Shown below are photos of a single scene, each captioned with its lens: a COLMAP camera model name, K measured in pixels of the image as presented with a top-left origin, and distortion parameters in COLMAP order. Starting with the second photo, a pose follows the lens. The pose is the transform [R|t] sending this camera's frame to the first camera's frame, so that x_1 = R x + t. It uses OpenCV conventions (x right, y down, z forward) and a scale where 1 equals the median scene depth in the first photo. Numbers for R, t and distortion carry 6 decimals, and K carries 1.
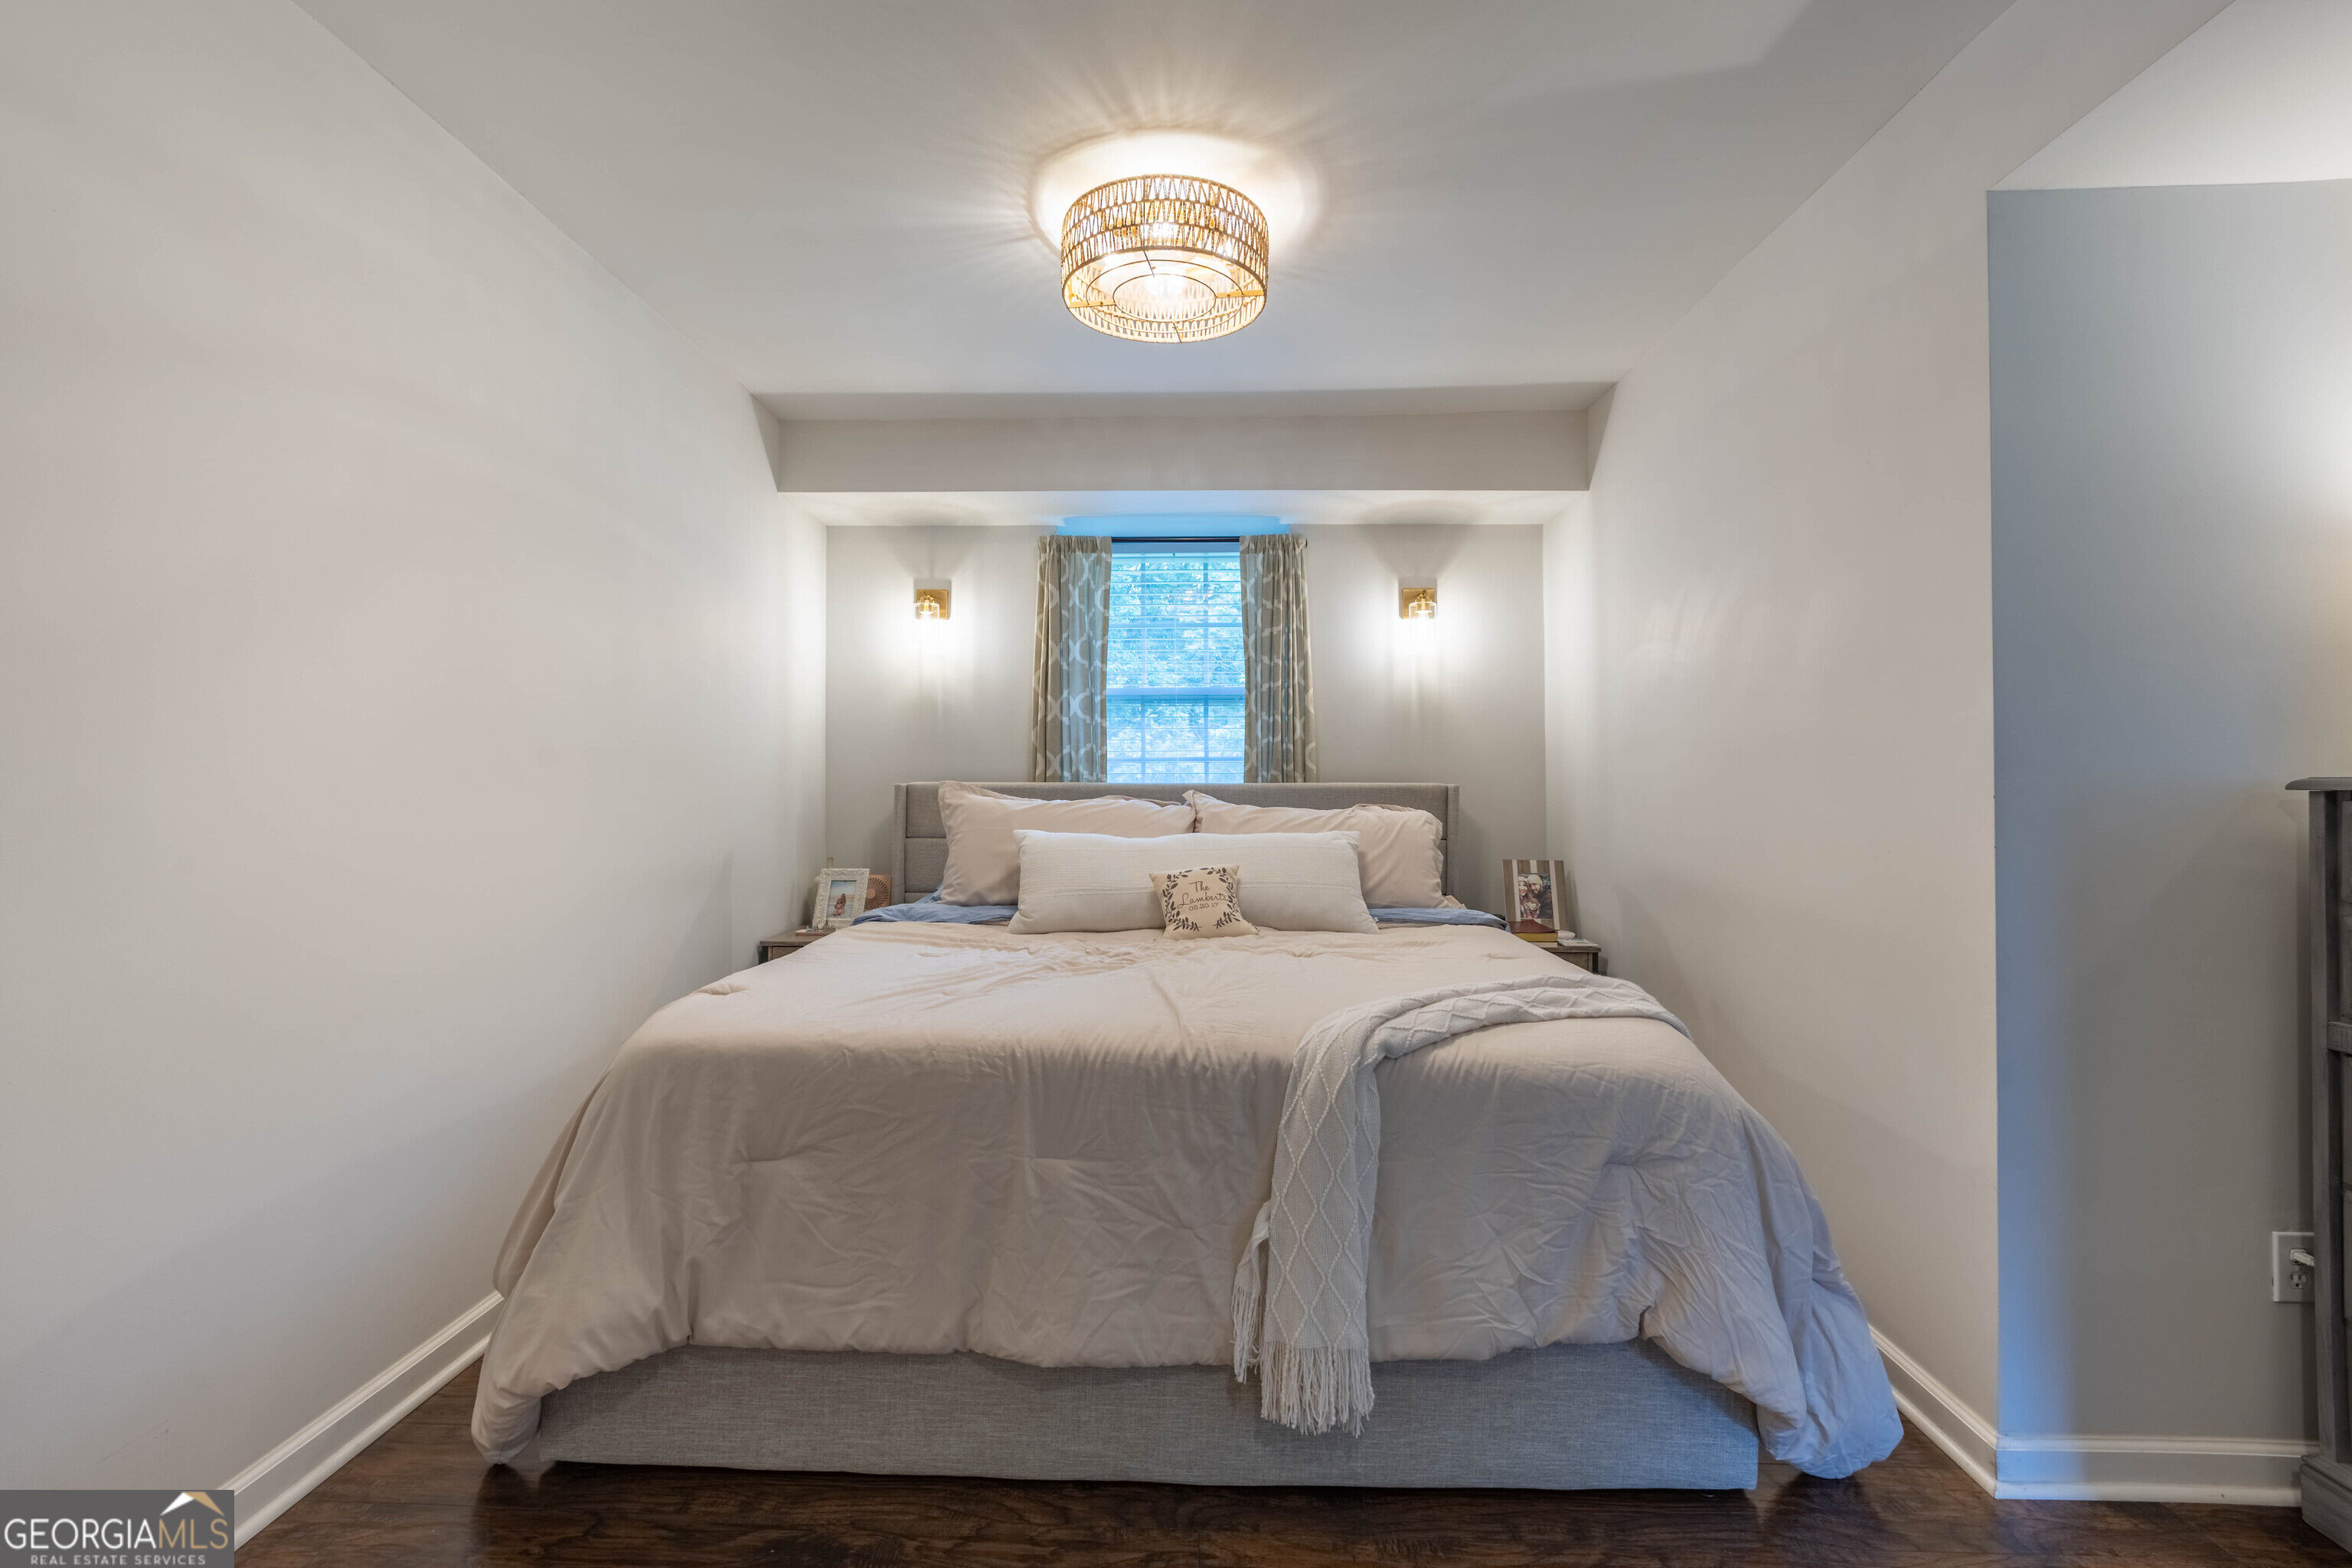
lens RADIAL K [[1010.2, 0, 1169.1], [0, 1010.2, 775.8], [0, 0, 1]] dist [-0.004786, 0.000746]
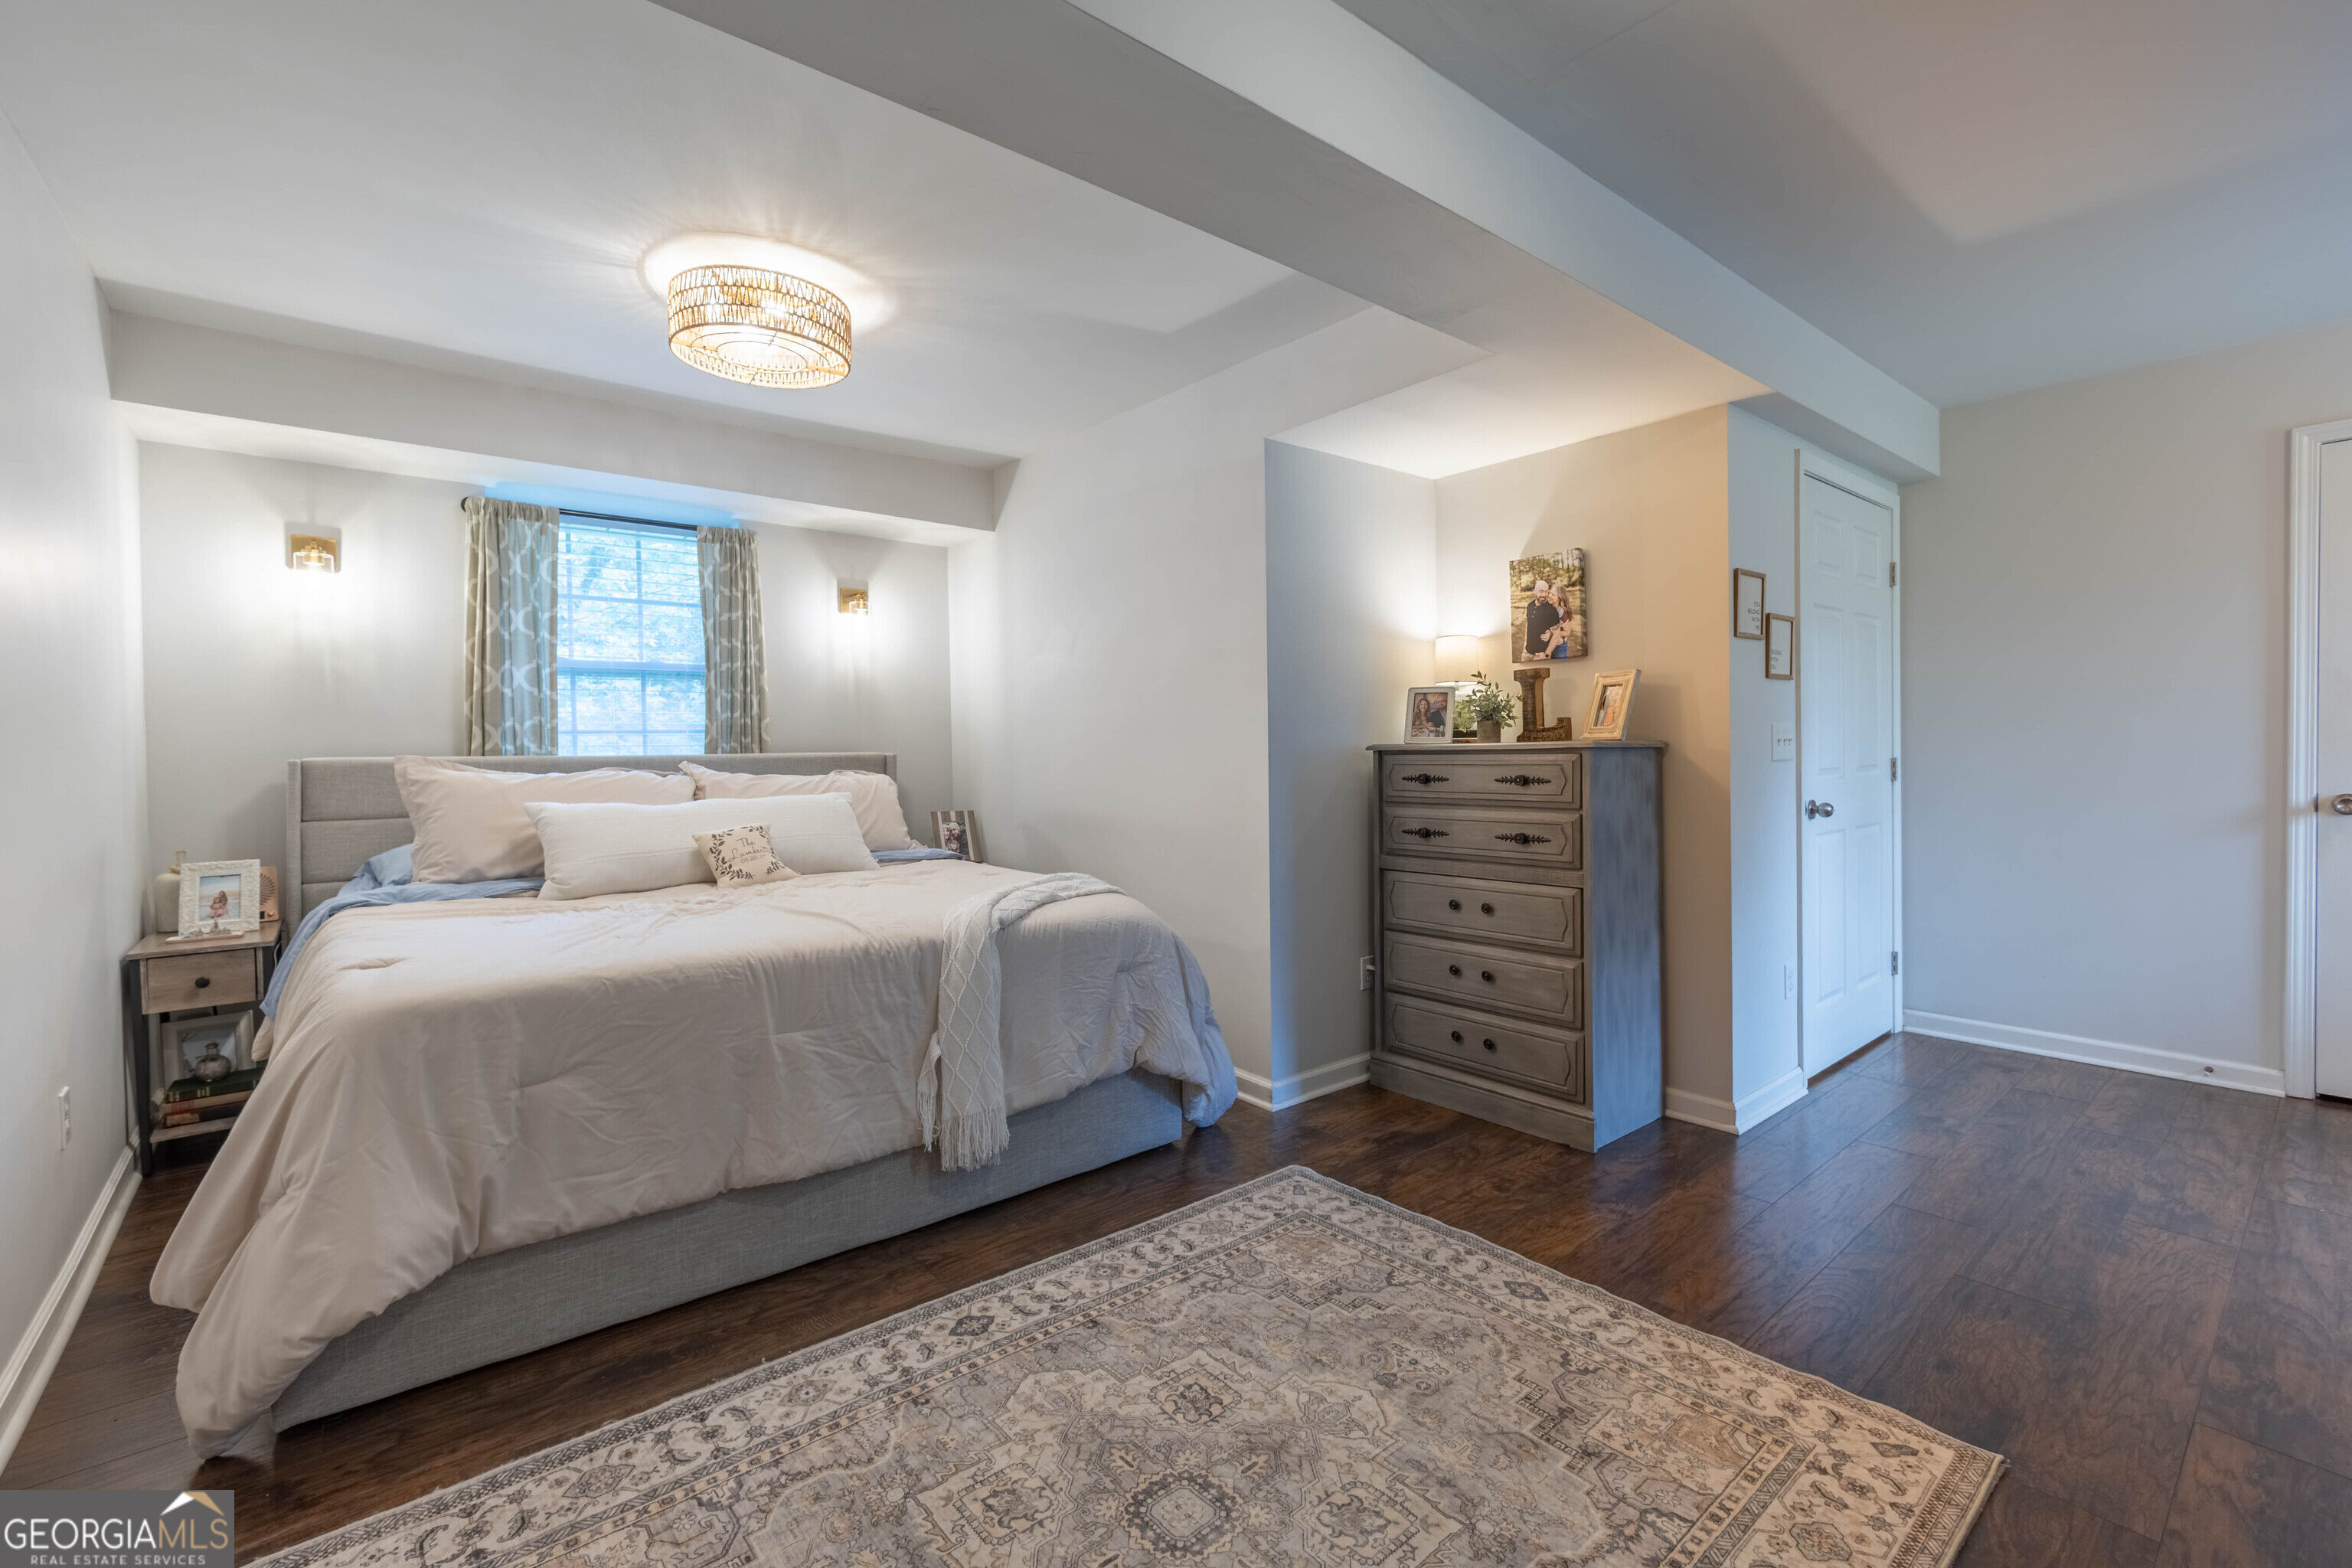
lens RADIAL K [[1010.2, 0, 1169.1], [0, 1010.2, 775.8], [0, 0, 1]] dist [-0.004786, 0.000746]
pose [[0.755474, -0.026607, 0.654638, -0.354881], [0.006363, 0.999426, 0.033277, -0.003558], [-0.655148, -0.020974, 0.755210, -0.202727]]
